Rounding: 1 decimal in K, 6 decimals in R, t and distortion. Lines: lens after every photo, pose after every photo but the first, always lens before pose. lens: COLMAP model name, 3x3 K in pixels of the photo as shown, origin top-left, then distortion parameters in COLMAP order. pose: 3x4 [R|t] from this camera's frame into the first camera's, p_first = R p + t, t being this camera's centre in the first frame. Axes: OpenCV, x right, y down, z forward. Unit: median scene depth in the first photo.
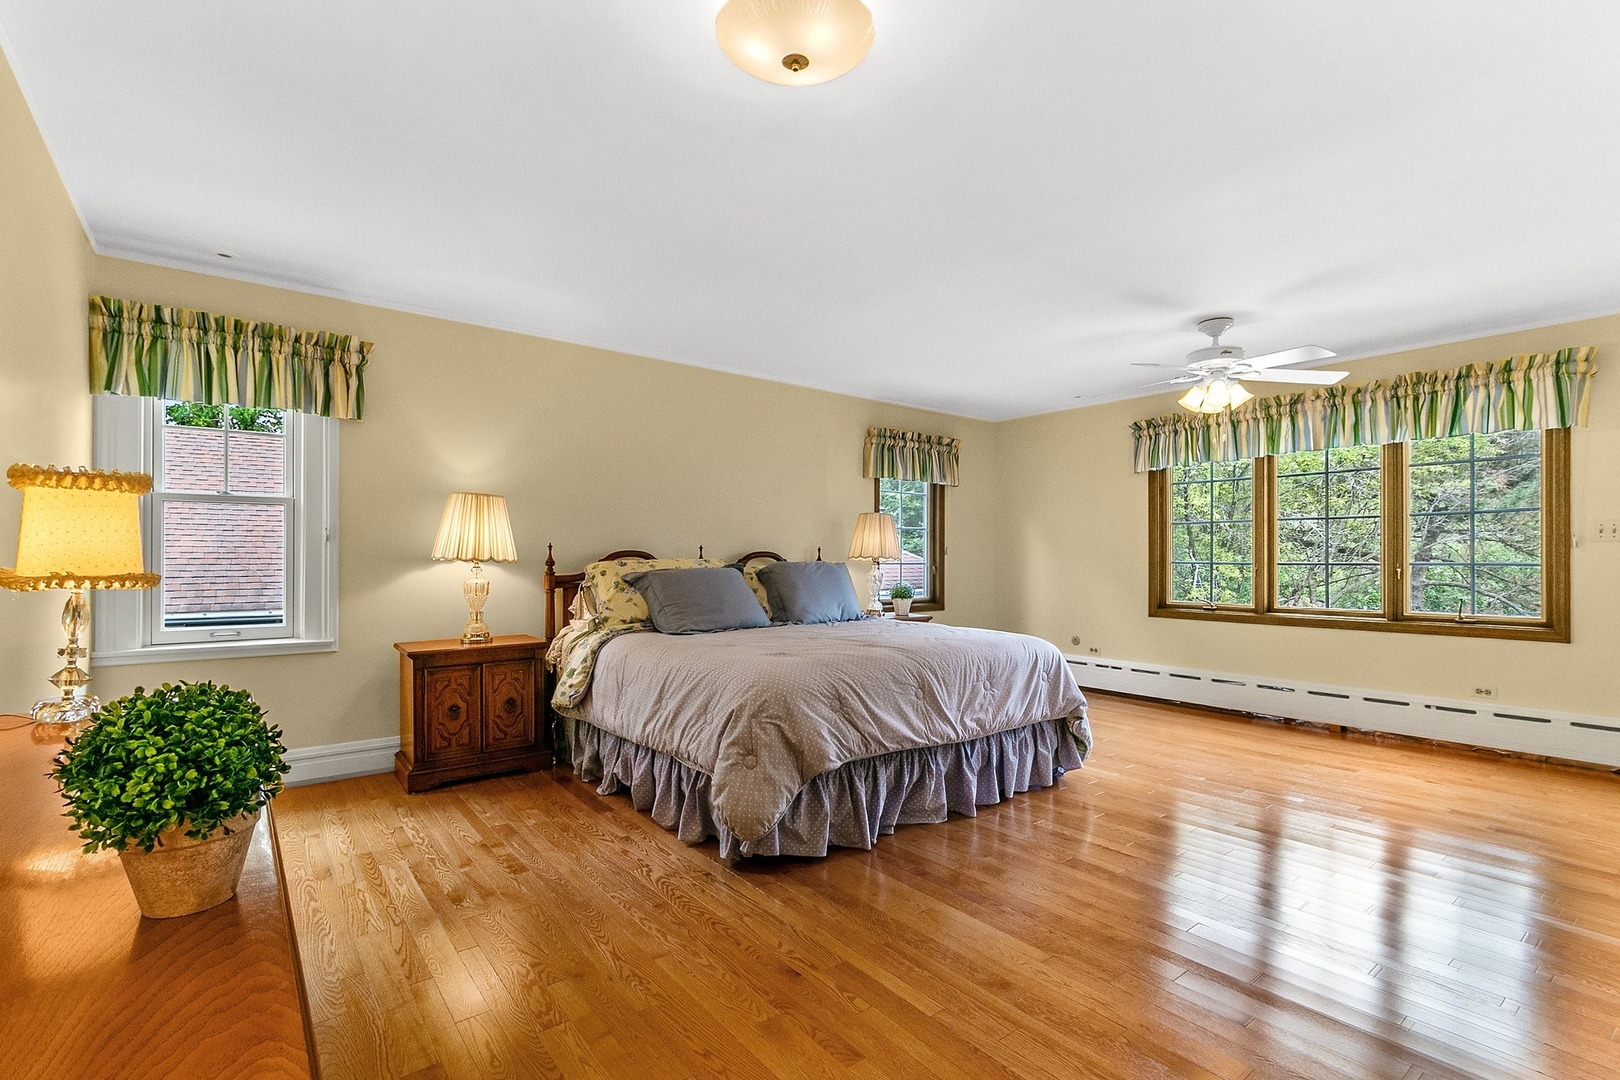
lens RADIAL K [[757.8, 0, 808.2], [0, 757.8, 546.3], [0, 0, 1]] dist [0.005935, 0.000486]
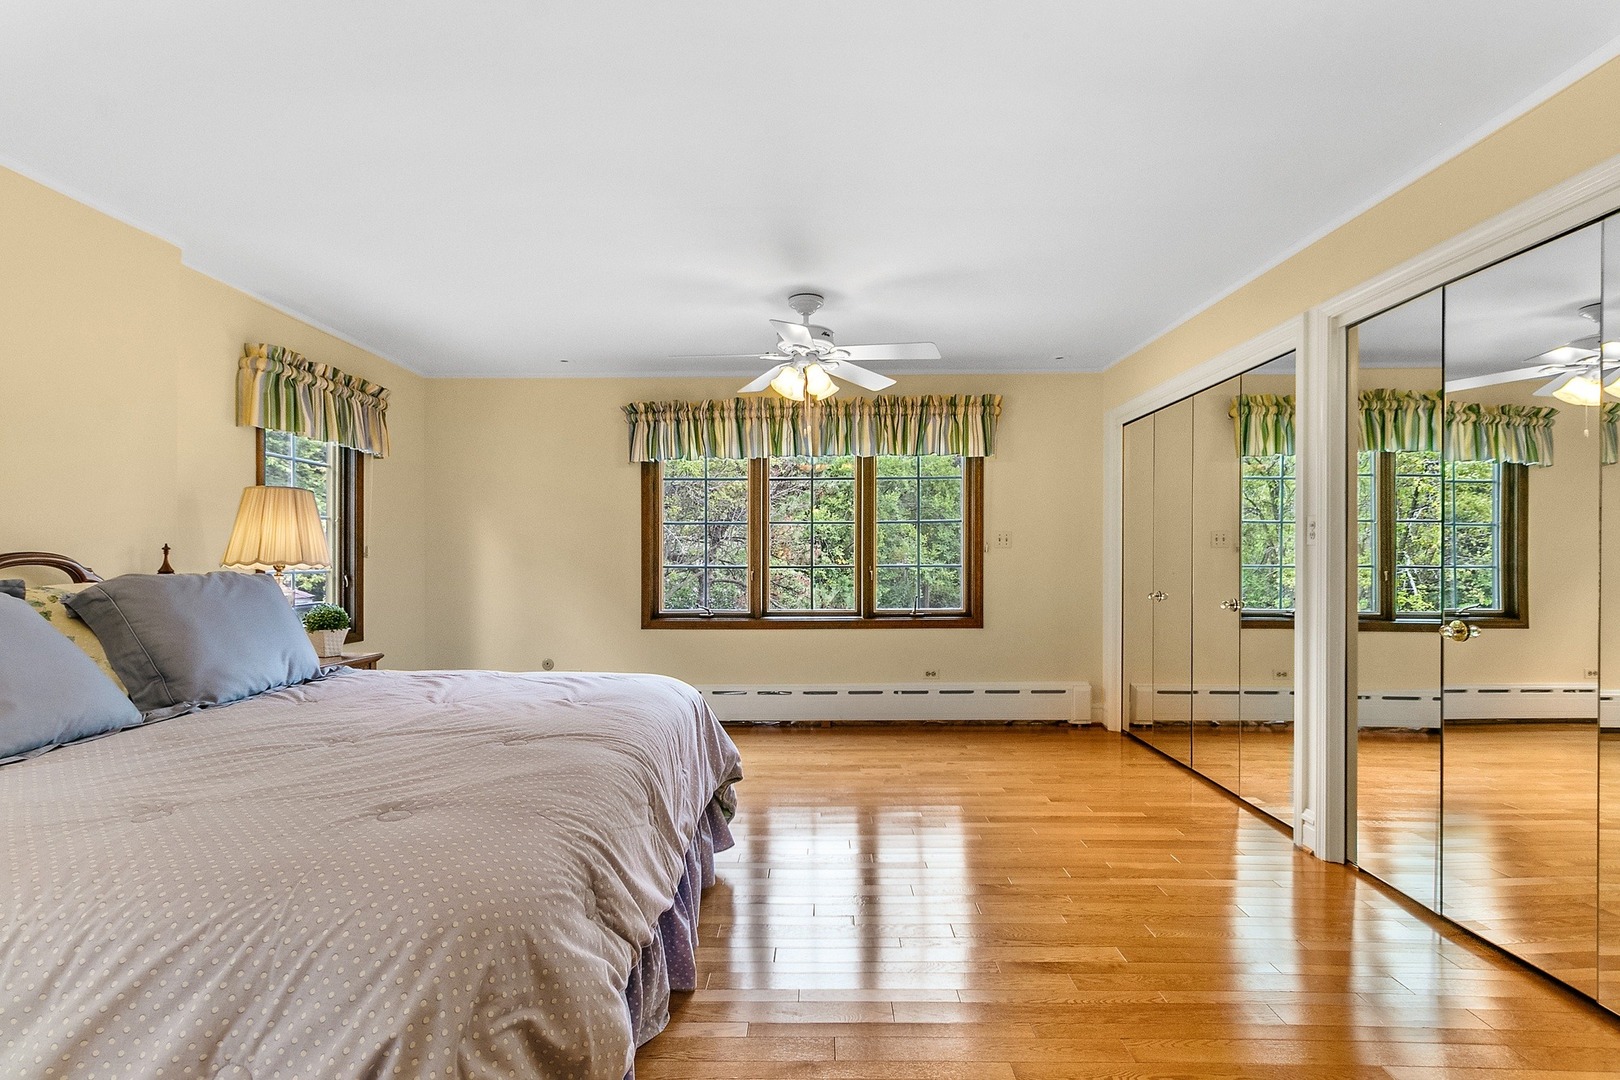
lens RADIAL K [[757.8, 0, 810.6], [0, 757.8, 552.6], [0, 0, 1]] dist [0.005935, 0.000486]
pose [[0.621726, 0.004668, 0.783221, -0.133789], [-0.007929, 0.999969, 0.000335, 0.003372], [-0.783194, -0.006419, 0.621744, 0.364410]]
